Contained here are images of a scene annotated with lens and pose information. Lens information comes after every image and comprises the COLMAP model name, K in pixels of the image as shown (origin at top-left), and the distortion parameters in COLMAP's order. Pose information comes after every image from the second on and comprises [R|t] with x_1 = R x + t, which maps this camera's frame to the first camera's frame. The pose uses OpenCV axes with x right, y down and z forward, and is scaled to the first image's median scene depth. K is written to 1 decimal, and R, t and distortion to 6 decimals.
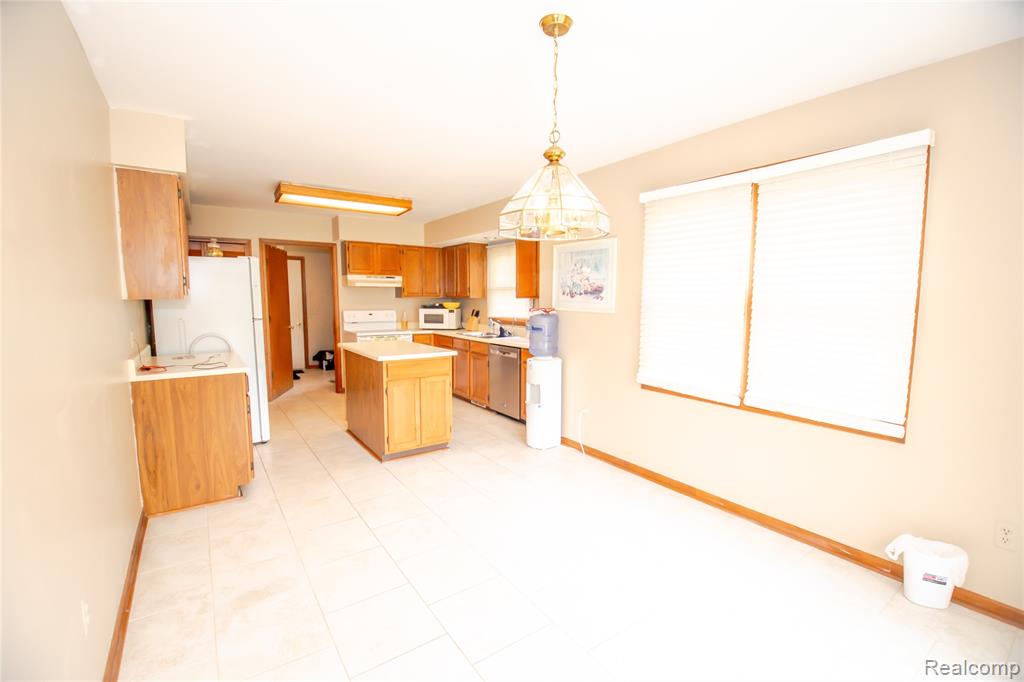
lens RADIAL K [[439.7, 0, 512.0], [0, 439.7, 341.0], [0, 0, 1]] dist [0.015675, -0.017551]
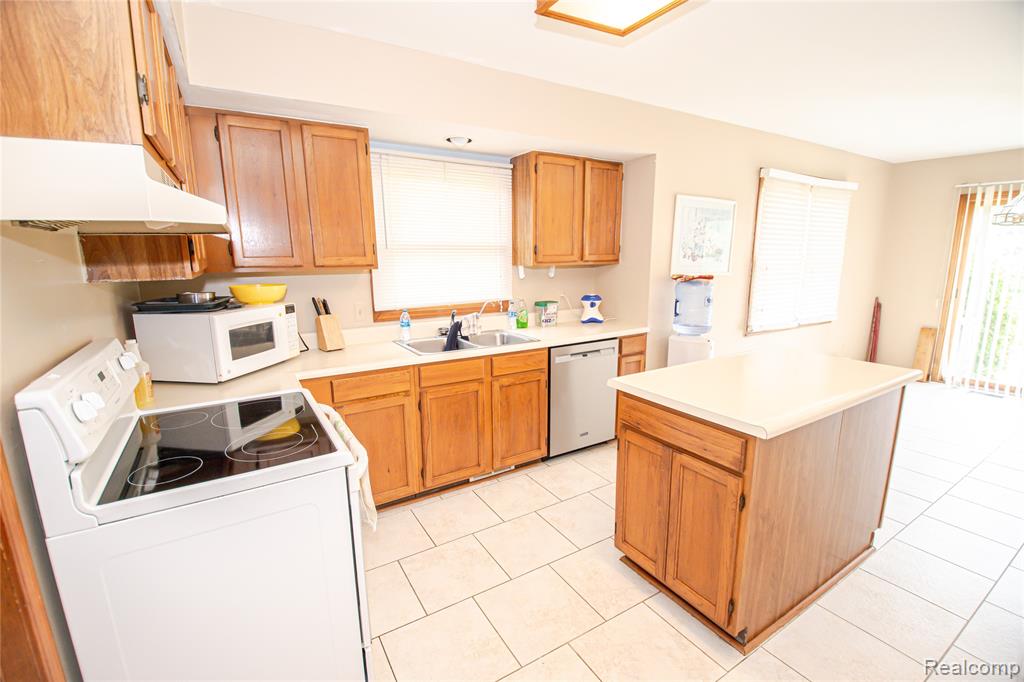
lens RADIAL K [[442.8, 0, 507.9], [0, 442.8, 342.0], [0, 0, 1]] dist [0.001388, -0.018462]
pose [[0.078055, -0.192646, 0.978159, -0.503608], [0.109228, 0.976898, 0.183682, -0.091963], [-0.990947, 0.092505, 0.097294, 0.830795]]
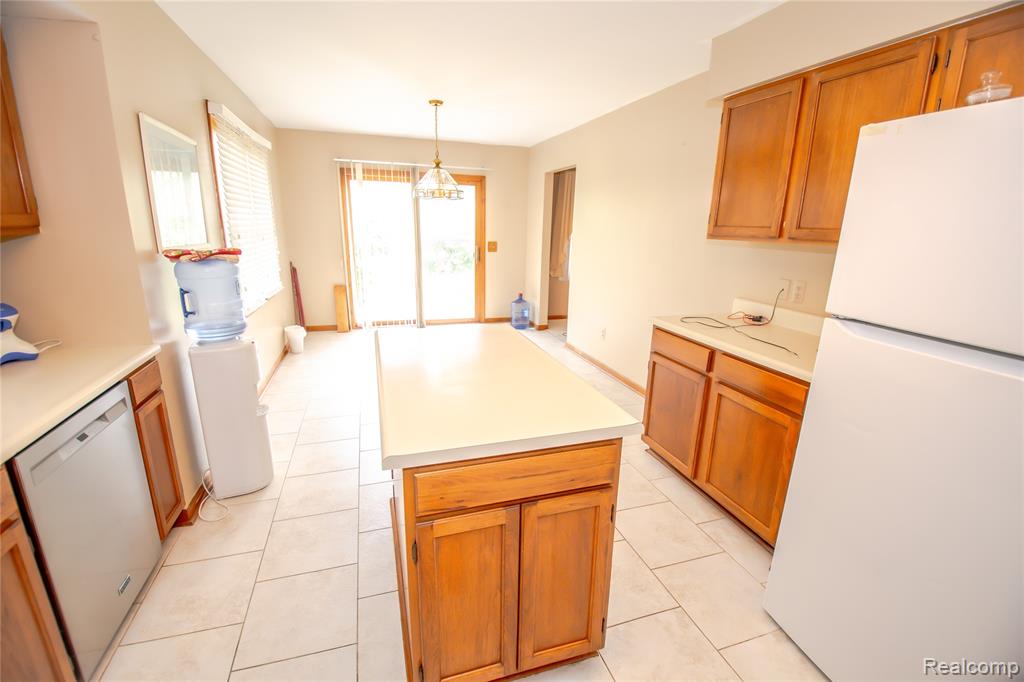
lens RADIAL K [[444.8, 0, 512.0], [0, 444.8, 341.0], [0, 0, 1]] dist [-0.000438, -0.018539]
pose [[-0.953392, -0.096863, 0.285764, -0.284601], [0.008542, 0.938028, 0.346453, -0.098363], [-0.301613, 0.332746, -0.893482, 0.911258]]
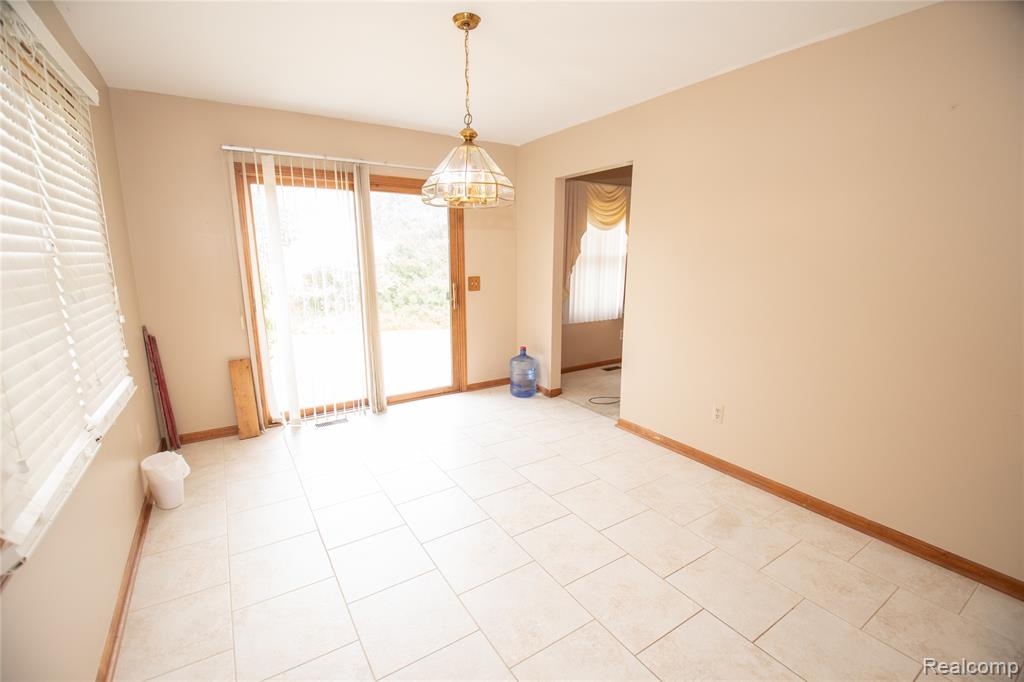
lens RADIAL K [[444.8, 0, 512.0], [0, 444.8, 341.0], [0, 0, 1]] dist [-0.000438, -0.018539]
pose [[-0.999011, -0.007399, 0.043843, -0.018855], [0.005599, 0.957276, 0.289120, -0.066211], [-0.044109, 0.289080, -0.956288, 0.648453]]
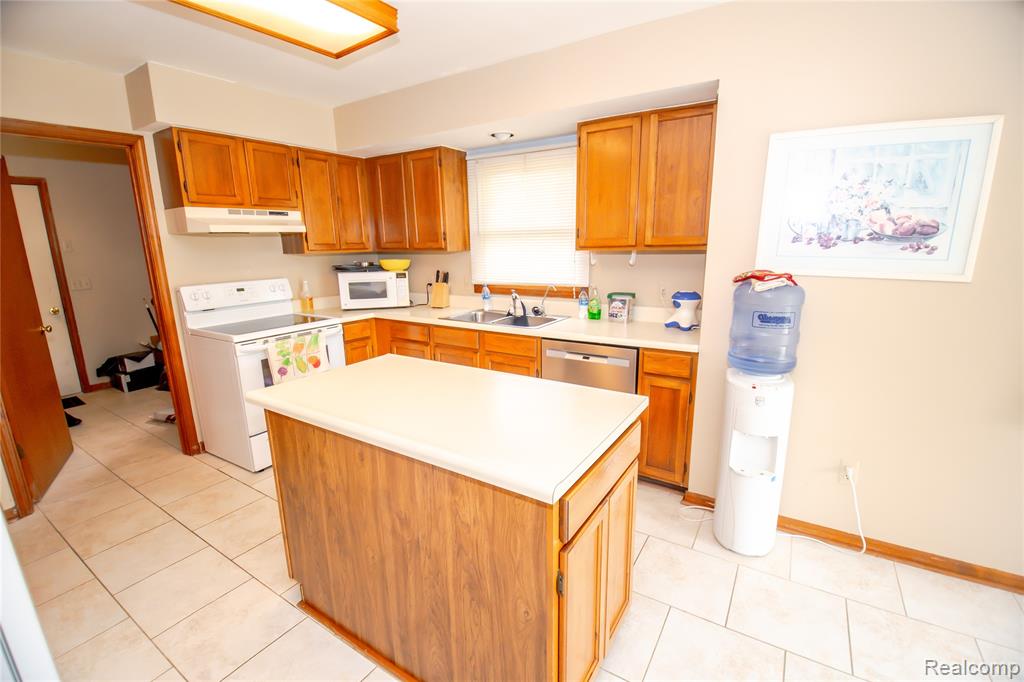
lens RADIAL K [[442.8, 0, 507.9], [0, 442.8, 342.0], [0, 0, 1]] dist [0.001388, -0.018462]
pose [[0.925878, -0.102608, 0.363624, -0.236748], [0.058349, 0.989703, 0.130705, -0.051451], [-0.373291, -0.099799, 0.922331, 0.433739]]
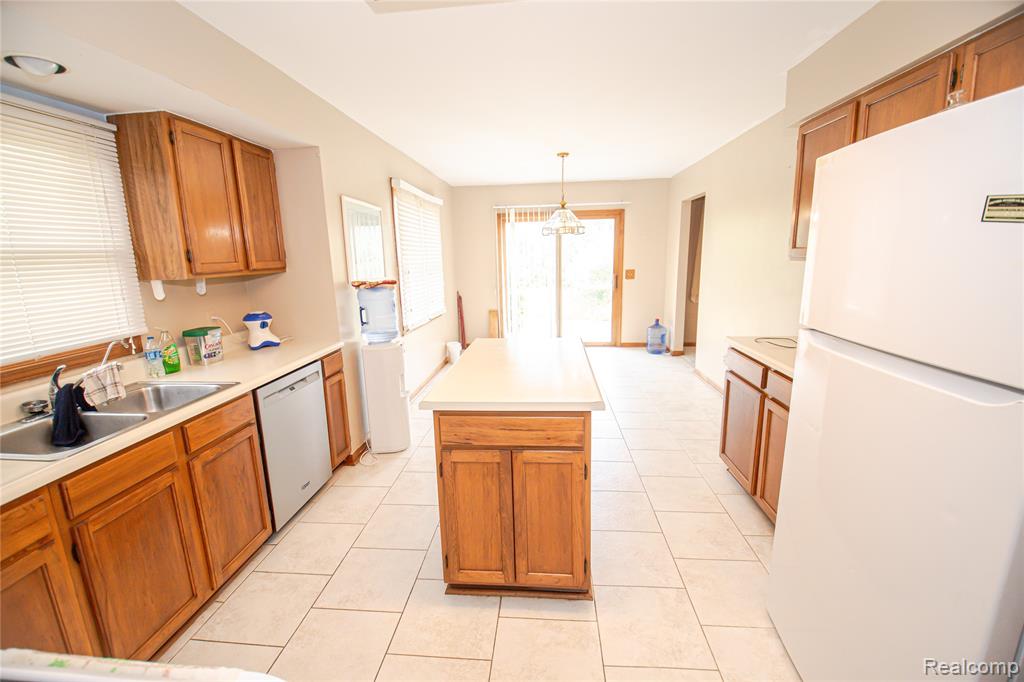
lens RADIAL K [[442.8, 0, 507.9], [0, 442.8, 342.0], [0, 0, 1]] dist [0.001388, -0.018462]
pose [[-0.761803, -0.106799, 0.638945, -0.406337], [0.089247, 0.959609, 0.266806, -0.103545], [-0.641632, 0.260278, -0.721501, 0.943983]]
